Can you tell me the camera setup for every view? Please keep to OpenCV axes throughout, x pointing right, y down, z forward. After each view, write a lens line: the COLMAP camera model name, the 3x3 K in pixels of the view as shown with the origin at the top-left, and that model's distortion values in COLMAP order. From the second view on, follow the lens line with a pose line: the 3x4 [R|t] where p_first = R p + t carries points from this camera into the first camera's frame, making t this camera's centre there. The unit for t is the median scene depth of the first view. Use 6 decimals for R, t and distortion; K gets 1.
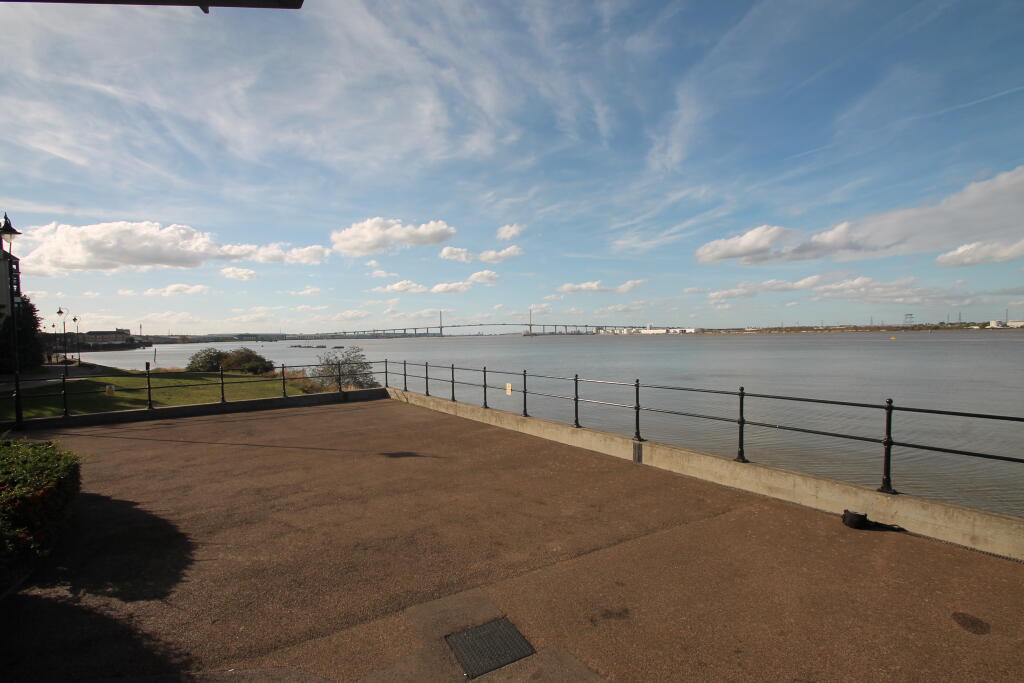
lens RADIAL K [[495.3, 0, 512.0], [0, 495.3, 341.5], [0, 0, 1]] dist [0.002900, -0.020756]
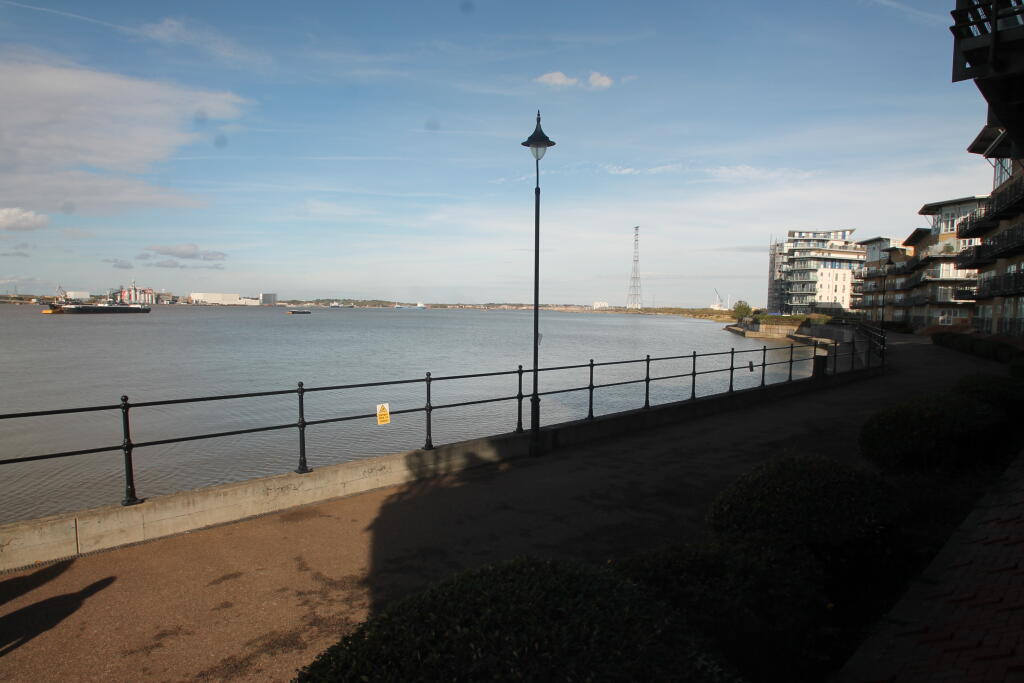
lens RADIAL K [[607.6, 0, 512.0], [0, 607.6, 341.5], [0, 0, 1]] dist [-0.041824, -0.000075]
pose [[-0.167417, -0.027156, 0.985512, -1.336470], [0.010471, 0.999515, 0.029320, -0.001797], [-0.985831, 0.015228, -0.167052, 1.900405]]
